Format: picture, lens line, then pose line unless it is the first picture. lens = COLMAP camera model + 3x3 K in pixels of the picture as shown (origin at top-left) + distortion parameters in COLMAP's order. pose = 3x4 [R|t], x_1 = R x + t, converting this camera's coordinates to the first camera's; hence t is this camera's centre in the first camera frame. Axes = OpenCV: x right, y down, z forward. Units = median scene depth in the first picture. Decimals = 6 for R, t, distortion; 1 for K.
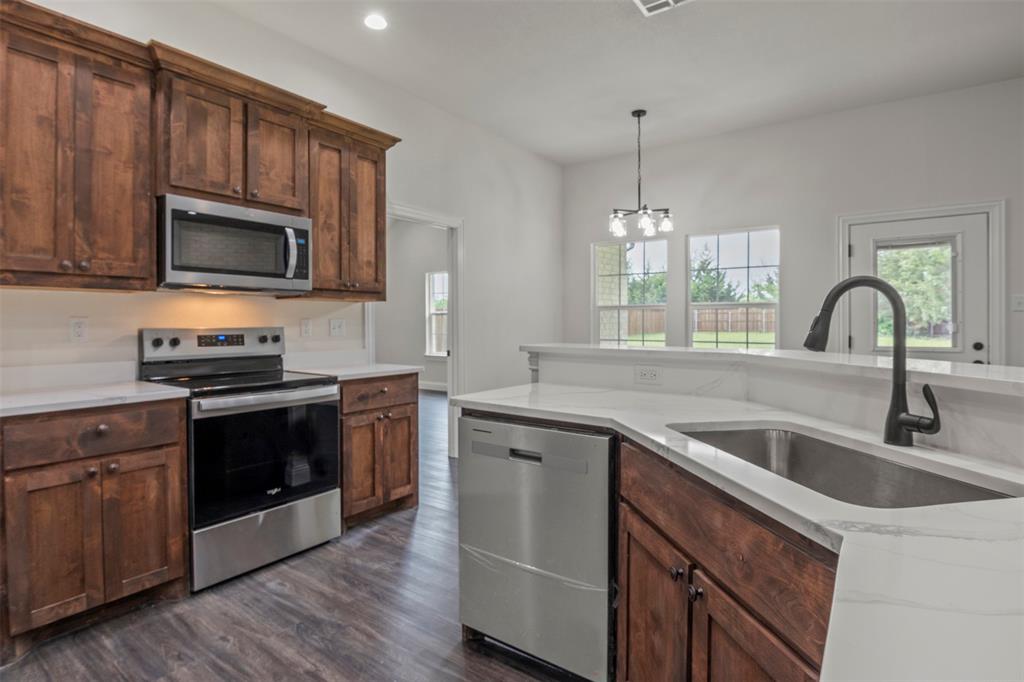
lens RADIAL K [[513.2, 0, 508.8], [0, 513.2, 325.0], [0, 0, 1]] dist [-0.014599, -0.006914]
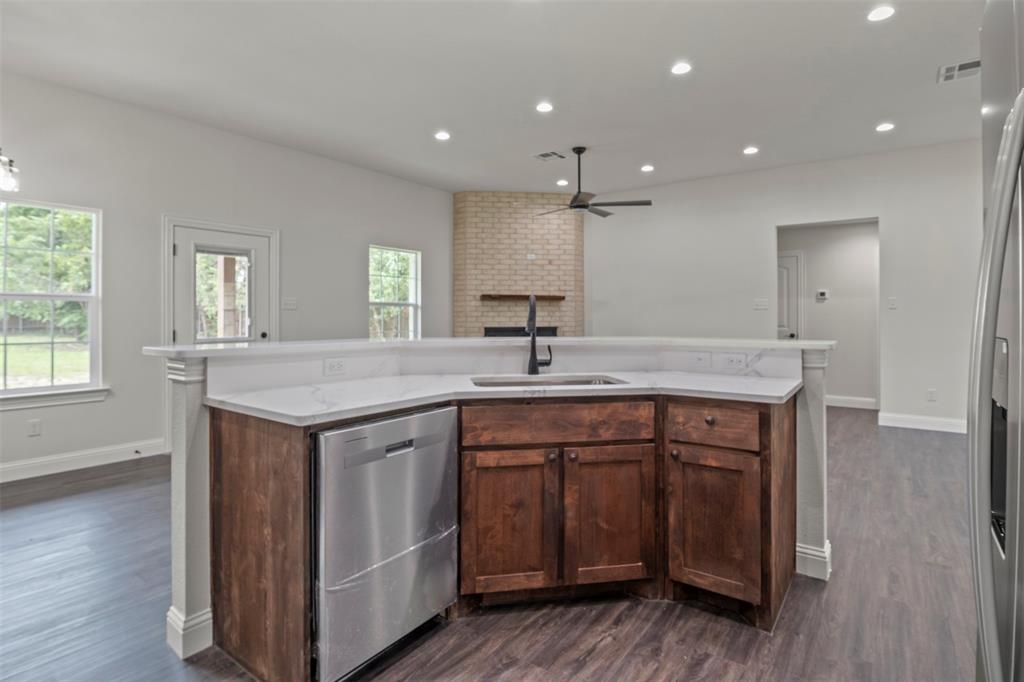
lens RADIAL K [[520.8, 0, 509.1], [0, 520.8, 317.5], [0, 0, 1]] dist [-0.016606, -0.000469]
pose [[0.007142, -0.001728, 0.999973, -0.395413], [0.006502, 0.999977, 0.001682, -0.002879], [-0.999953, 0.006490, 0.007153, 0.299957]]
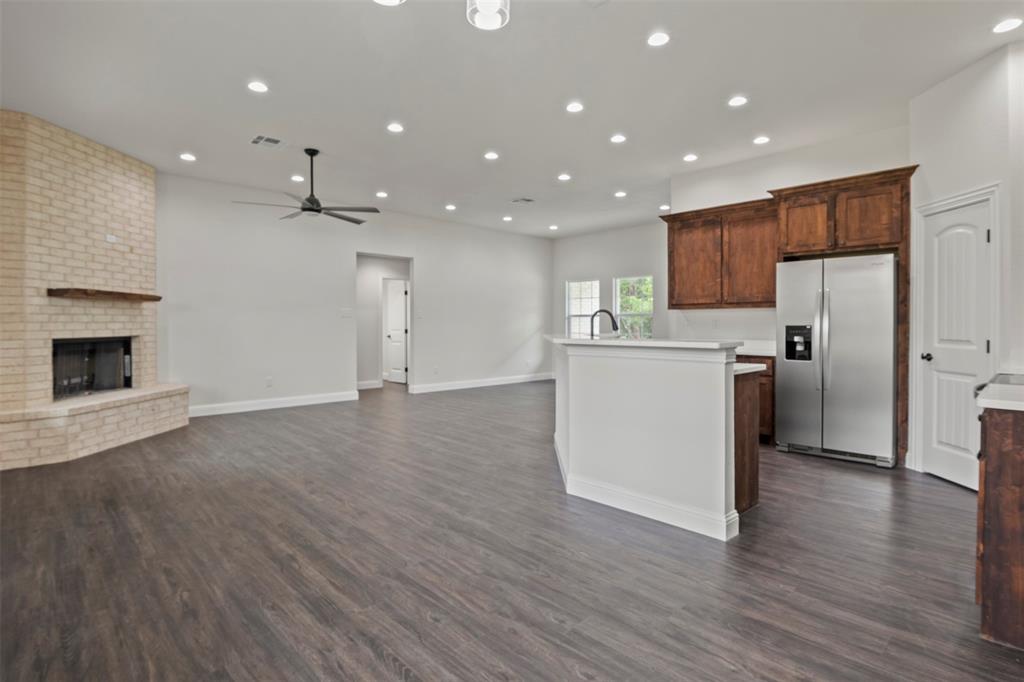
lens RADIAL K [[513.2, 0, 508.8], [0, 513.2, 325.0], [0, 0, 1]] dist [-0.014599, -0.006914]
pose [[-0.984253, 0.001822, 0.176756, 0.197953], [0.003454, 0.999954, 0.008922, -0.003888], [-0.176732, 0.009392, -0.984214, 1.257575]]
